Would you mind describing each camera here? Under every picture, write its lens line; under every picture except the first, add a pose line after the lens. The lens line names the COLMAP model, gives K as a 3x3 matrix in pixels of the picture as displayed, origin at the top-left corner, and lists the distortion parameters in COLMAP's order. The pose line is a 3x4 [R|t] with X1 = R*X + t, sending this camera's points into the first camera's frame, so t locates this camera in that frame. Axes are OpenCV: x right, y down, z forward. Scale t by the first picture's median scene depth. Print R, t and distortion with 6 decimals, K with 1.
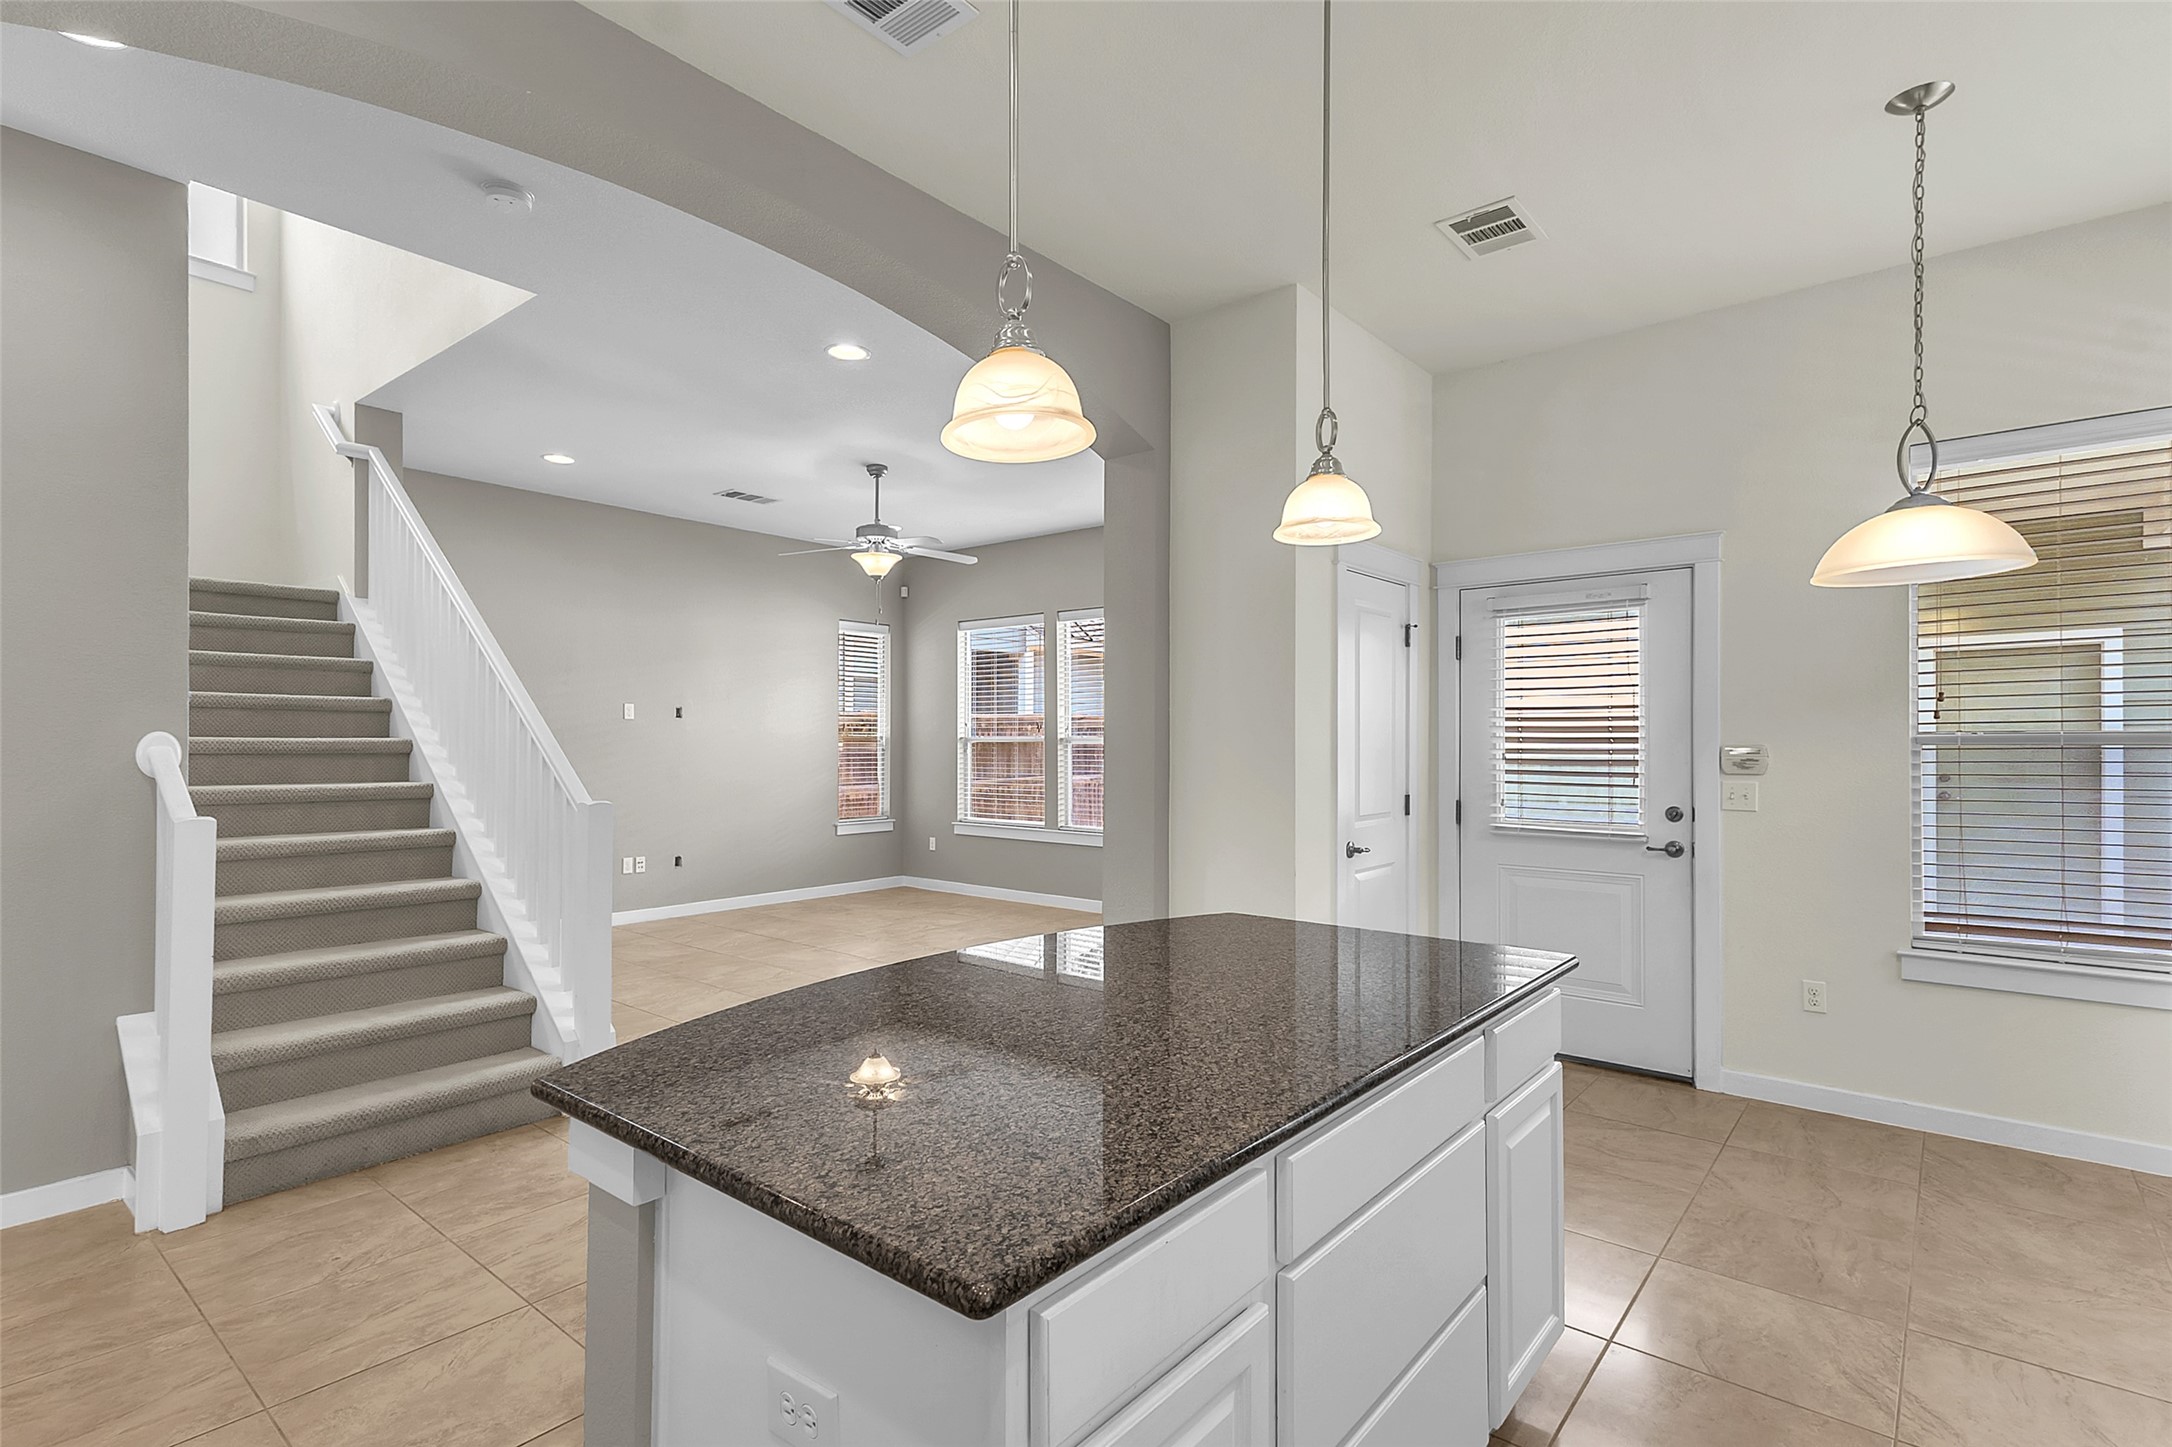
lens RADIAL K [[1027.8, 0, 1094.8], [0, 1027.8, 741.4], [0, 0, 1]] dist [0.029253, -0.001396]
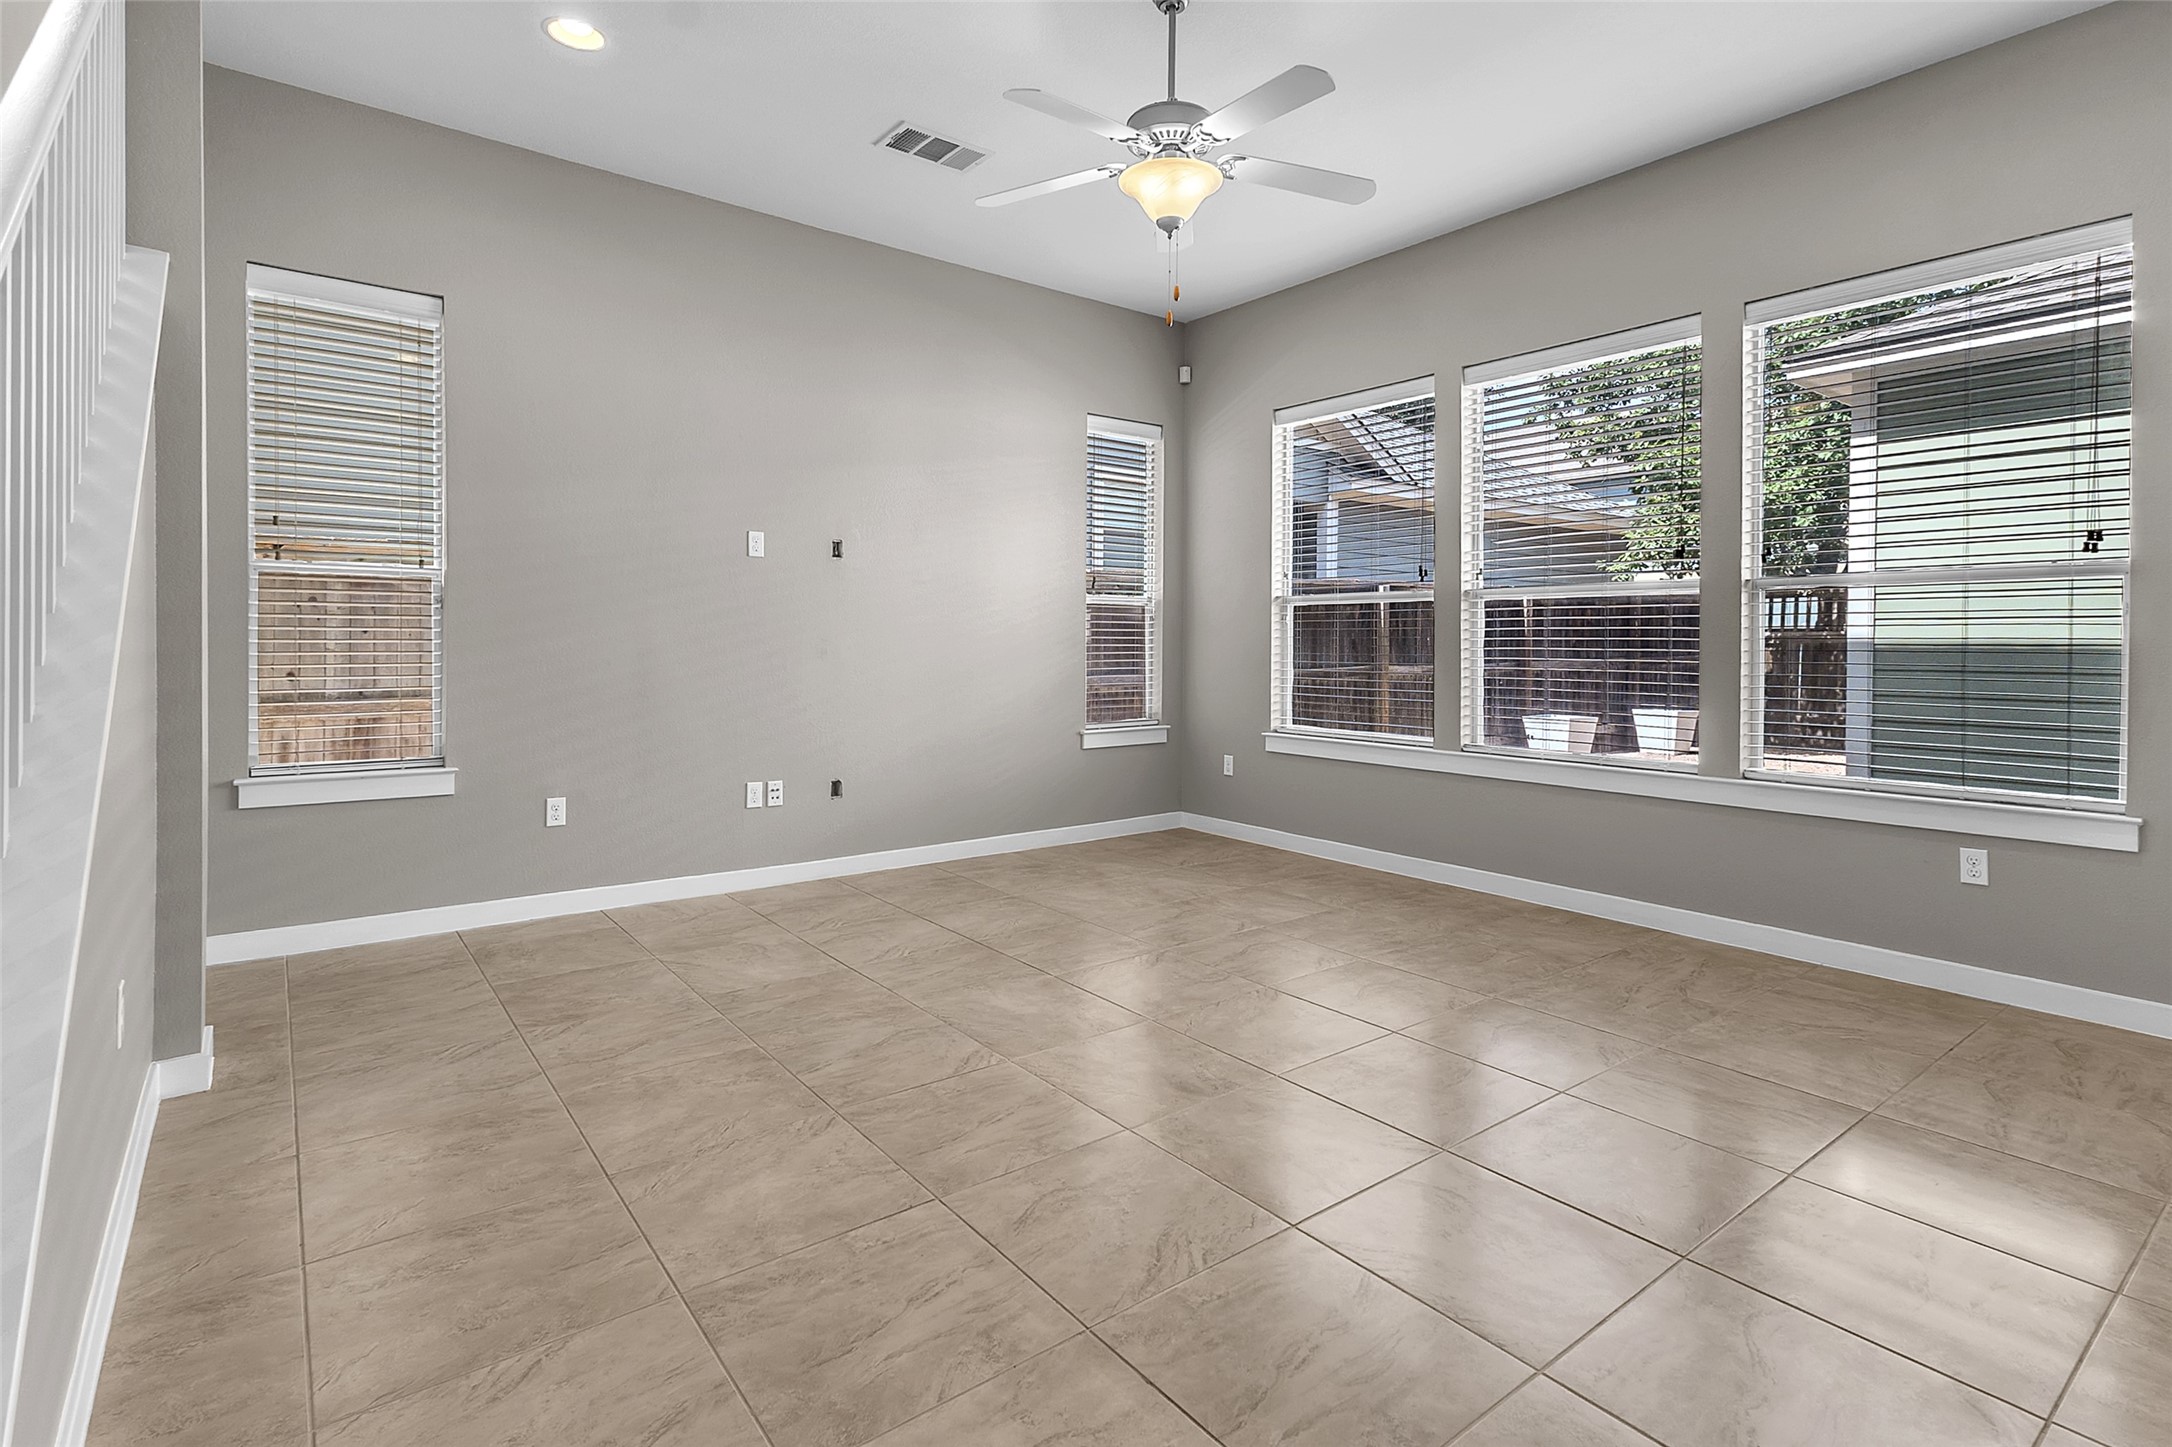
lens RADIAL K [[1027.8, 0, 1124.1], [0, 1027.8, 657.8], [0, 0, 1]] dist [0.029253, -0.001396]
pose [[0.979971, 0.005675, -0.199059, -0.181015], [-0.002411, 0.999859, 0.016636, 0.043427], [0.199126, -0.015822, 0.979846, 0.696997]]
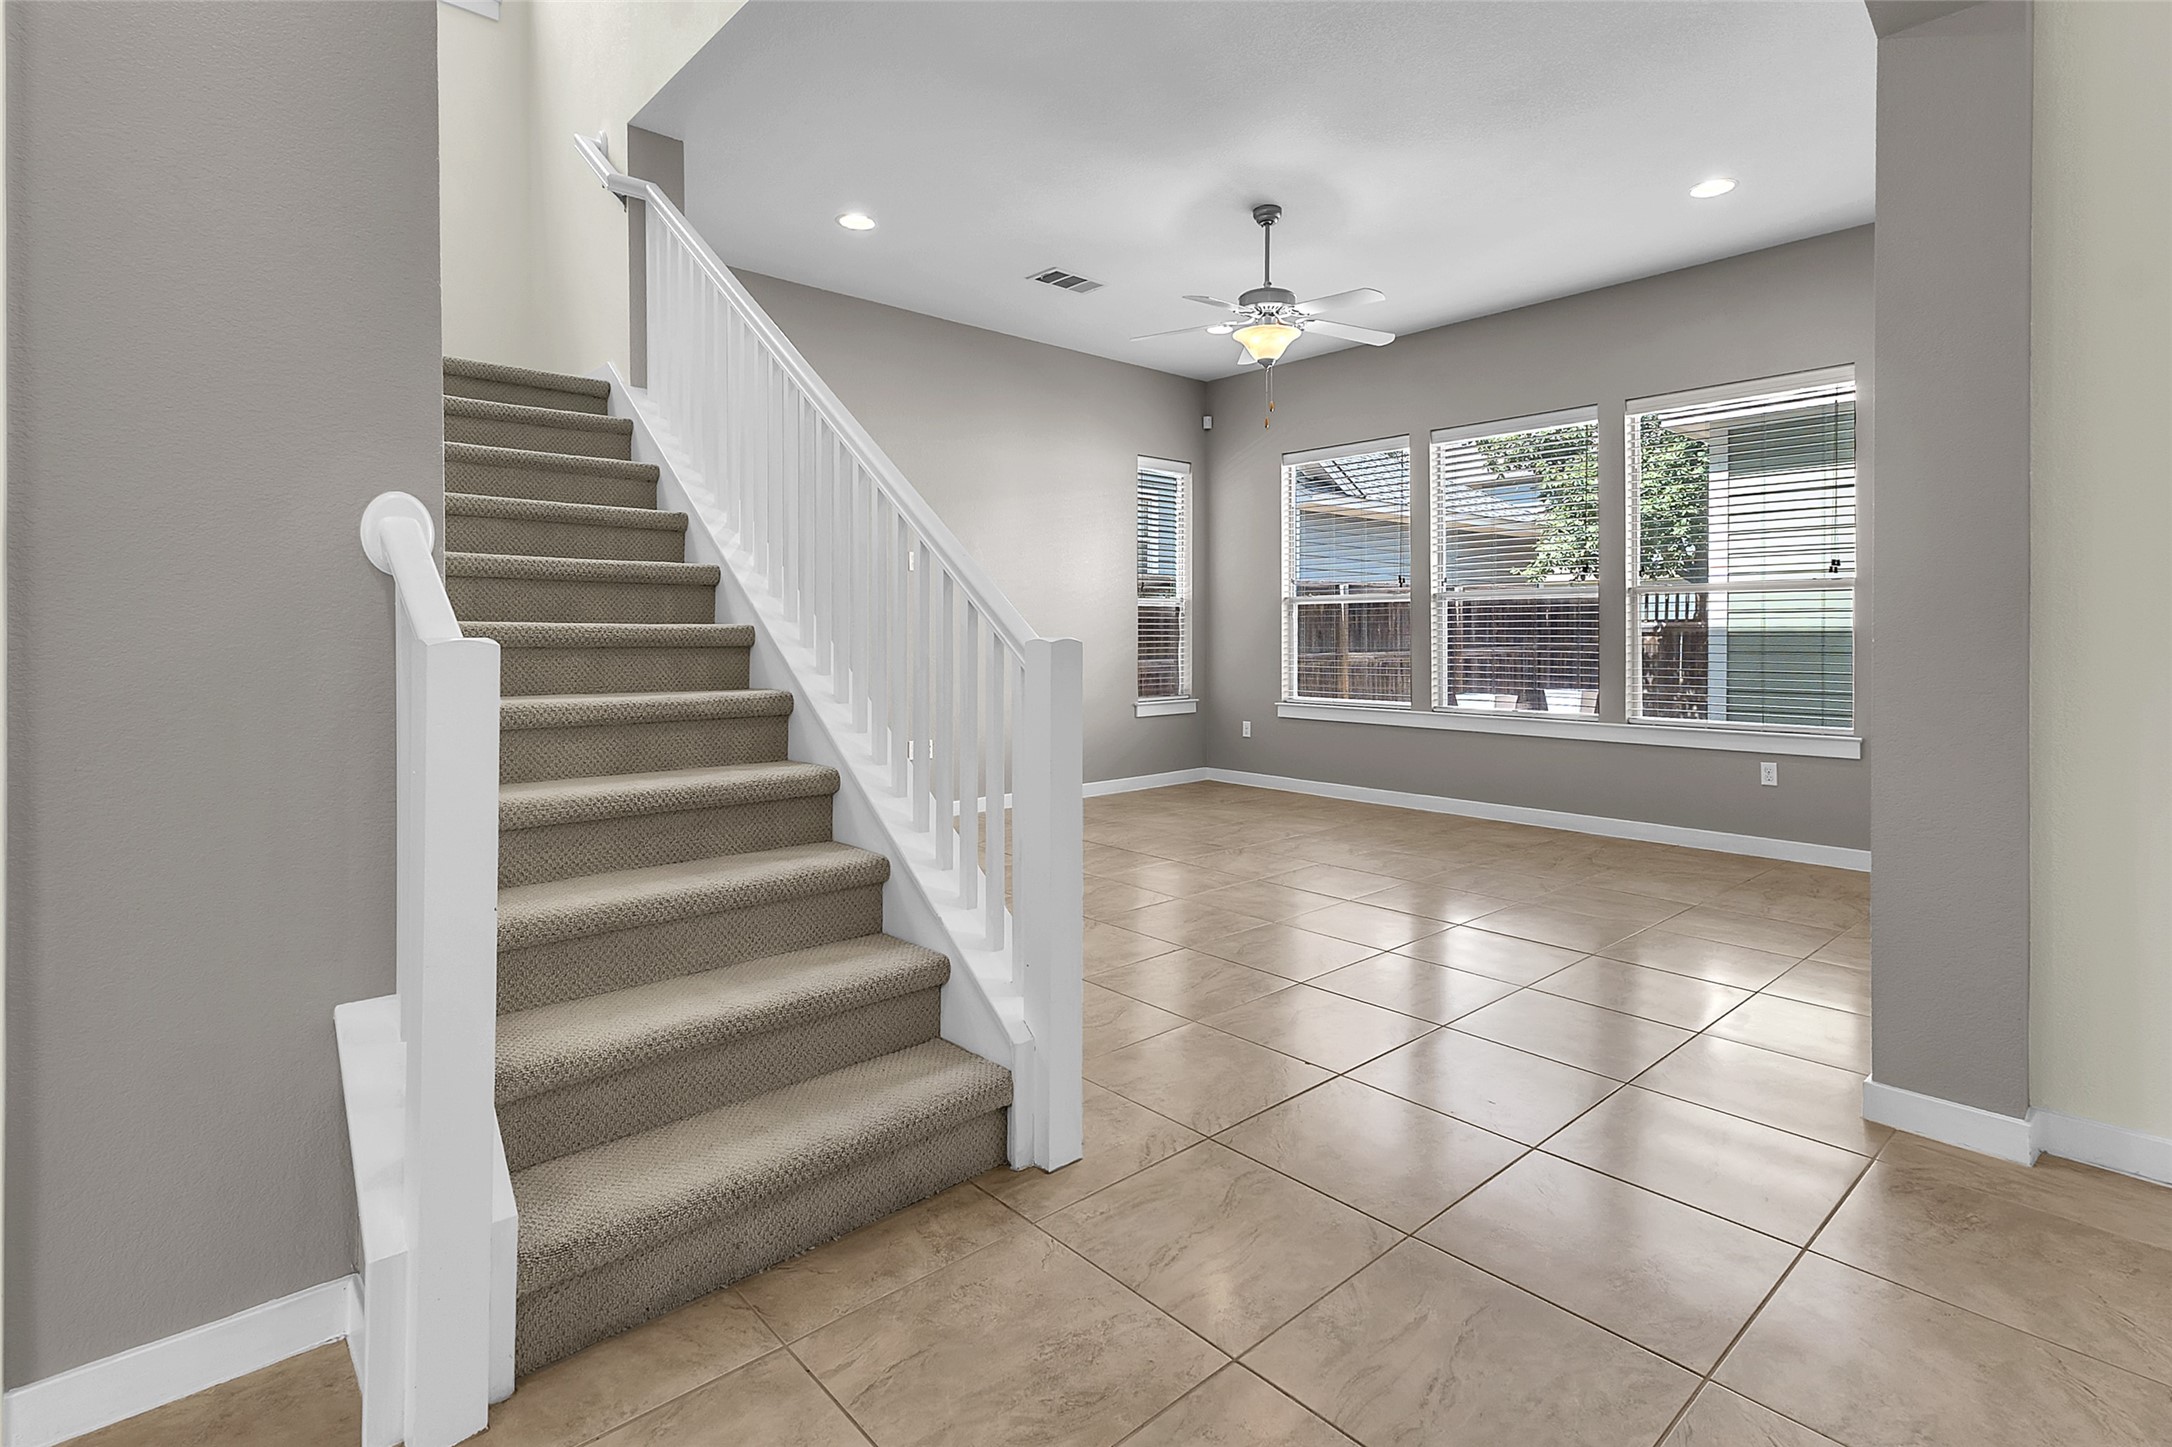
lens RADIAL K [[1027.8, 0, 1115.5], [0, 1027.8, 649.2], [0, 0, 1]] dist [0.029253, -0.001396]
pose [[0.991635, -0.001673, -0.129062, -0.297074], [0.003656, 0.999879, 0.015133, 0.044823], [0.129021, -0.015478, 0.991521, 0.336756]]
